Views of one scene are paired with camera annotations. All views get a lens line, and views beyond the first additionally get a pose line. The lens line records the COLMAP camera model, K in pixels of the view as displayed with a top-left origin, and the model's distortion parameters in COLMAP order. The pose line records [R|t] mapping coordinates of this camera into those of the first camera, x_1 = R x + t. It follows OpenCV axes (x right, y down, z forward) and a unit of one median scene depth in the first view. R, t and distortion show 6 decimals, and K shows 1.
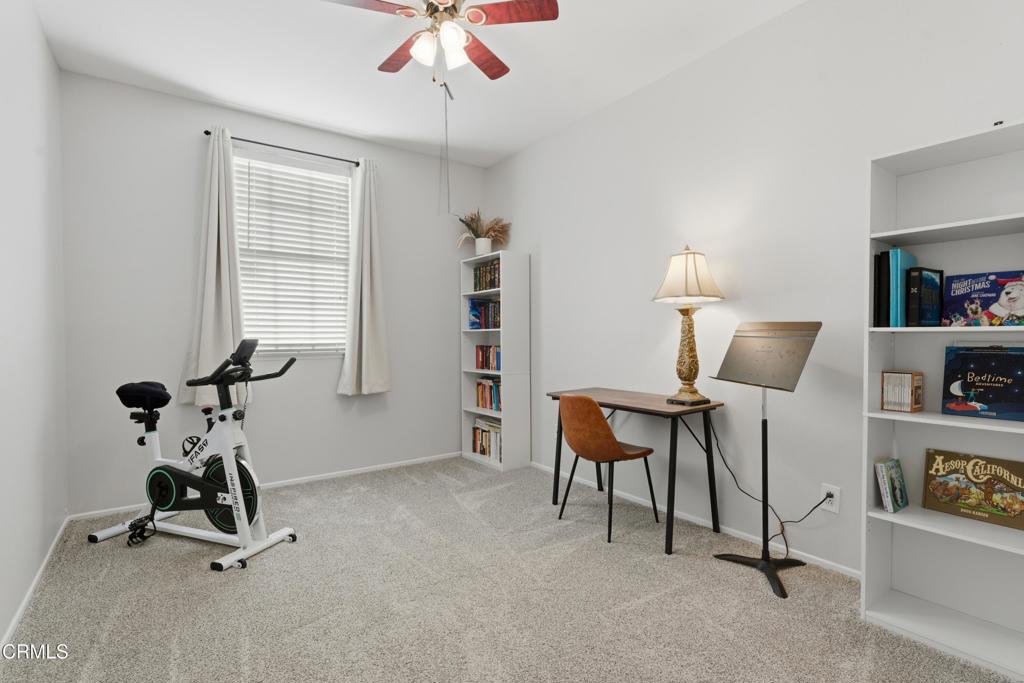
lens RADIAL K [[493.3, 0, 513.8], [0, 493.3, 341.5], [0, 0, 1]] dist [-0.001041, -0.000002]
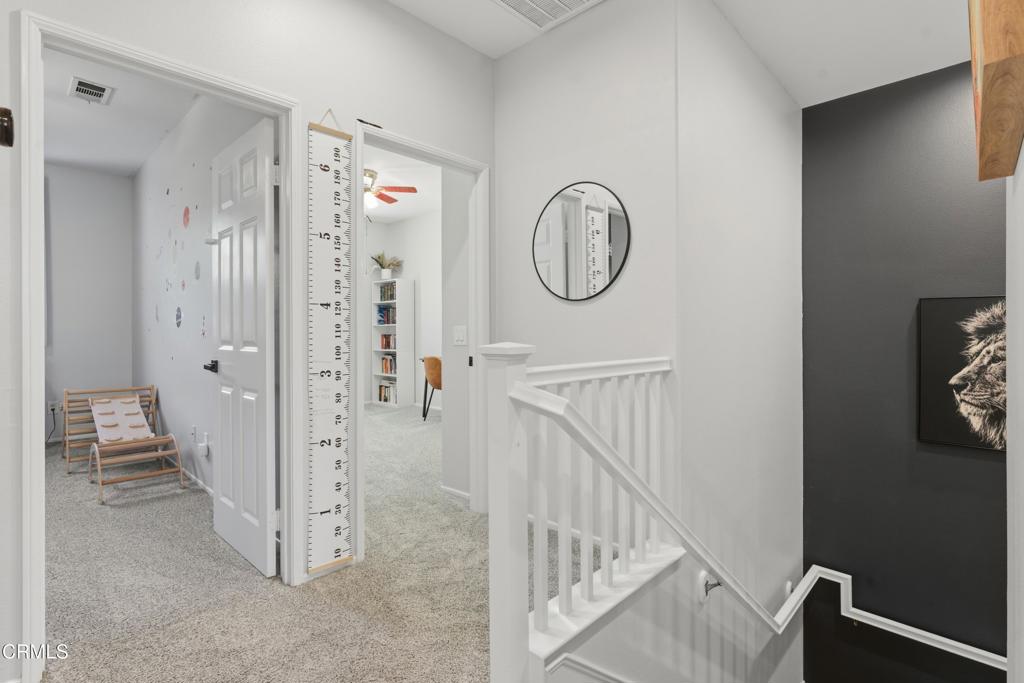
lens RADIAL K [[493.3, 0, 506.6], [0, 493.3, 337.3], [0, 0, 1]] dist [-0.001041, -0.000002]
pose [[0.986335, 0.002813, 0.164730, 0.063159], [-0.001753, 0.999977, -0.006581, 0.027536], [-0.164744, 0.006203, 0.986317, -0.680876]]
